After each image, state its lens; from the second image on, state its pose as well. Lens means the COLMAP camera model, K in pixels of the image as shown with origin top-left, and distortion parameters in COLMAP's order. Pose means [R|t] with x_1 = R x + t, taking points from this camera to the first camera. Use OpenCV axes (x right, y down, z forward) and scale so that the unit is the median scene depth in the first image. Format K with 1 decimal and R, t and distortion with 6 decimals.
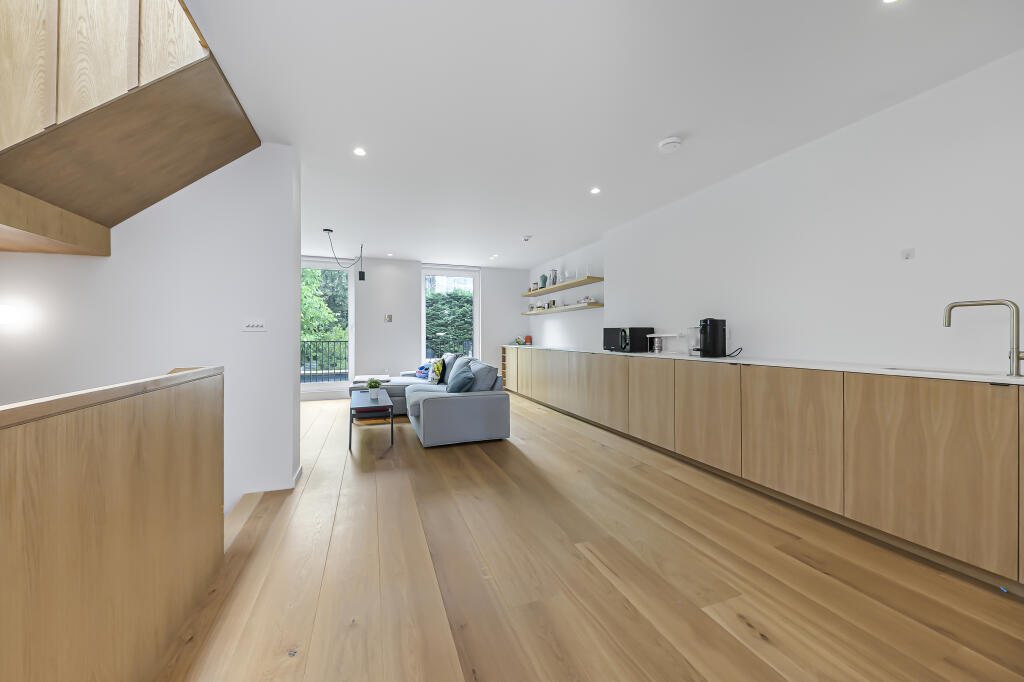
lens RADIAL K [[364.0, 0, 510.0], [0, 364.0, 336.9], [0, 0, 1]] dist [0.000177, -0.000067]
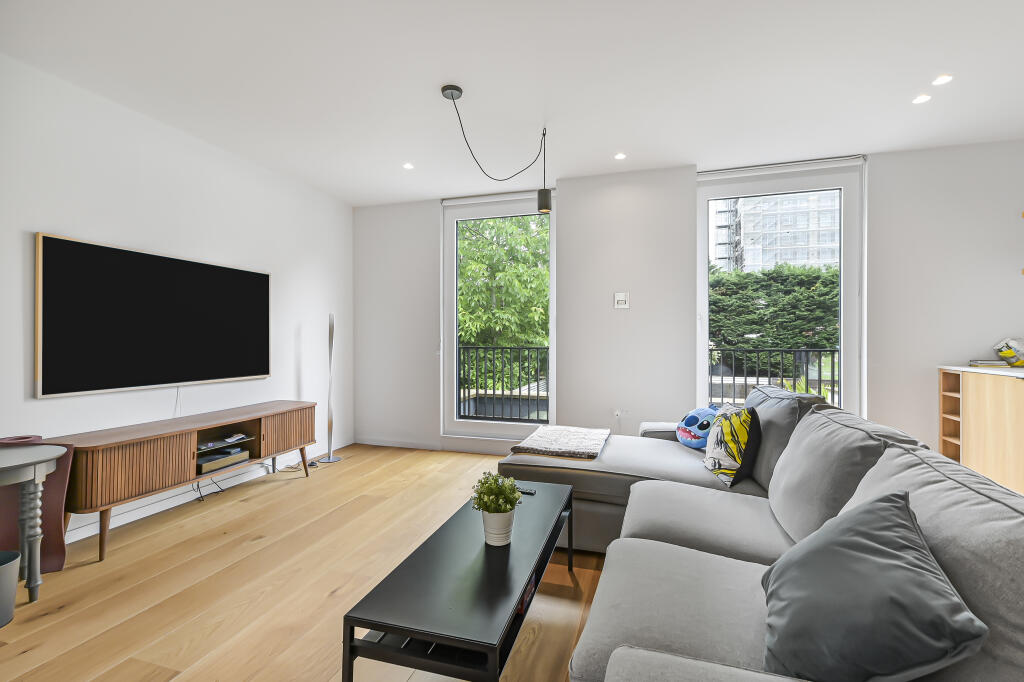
lens RADIAL K [[470.4, 0, 508.6], [0, 470.4, 337.3], [0, 0, 1]] dist [0.015216, -0.000248]
pose [[0.787115, -0.000571, -0.616806, -0.082716], [-0.003469, 0.999980, -0.005353, -0.000966], [0.616796, 0.006353, 0.787097, 0.470195]]
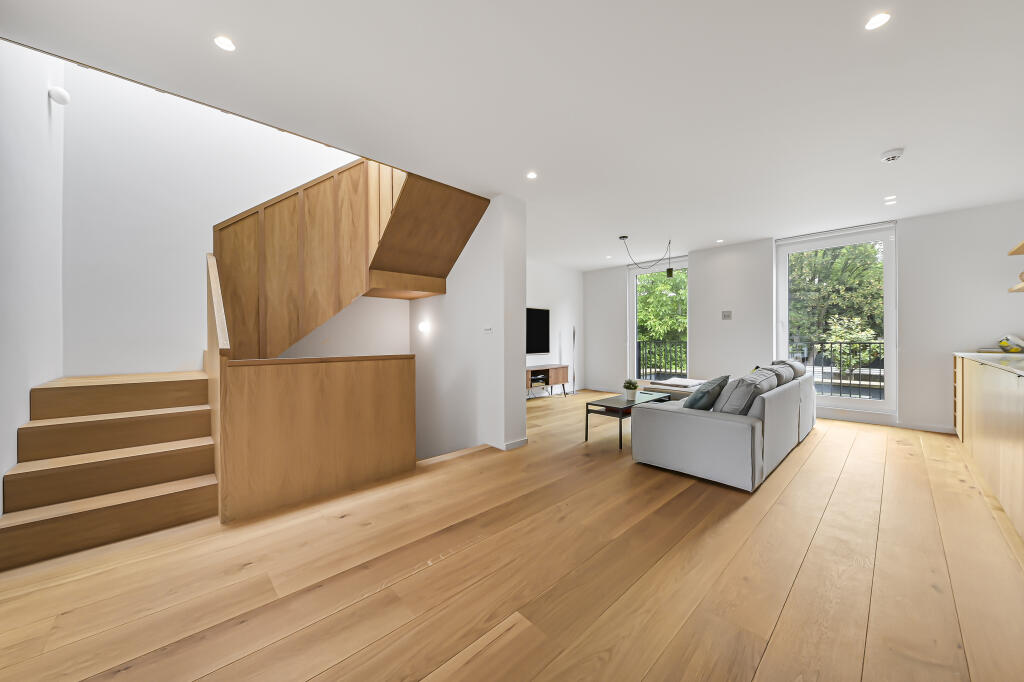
lens RADIAL K [[364.0, 0, 510.0], [0, 364.0, 336.9], [0, 0, 1]] dist [0.000177, -0.000067]
pose [[0.387354, -0.004633, -0.921920, 0.272646], [0.001120, 0.999989, -0.004554, 0.002483], [0.921930, 0.000732, 0.387355, 0.218143]]
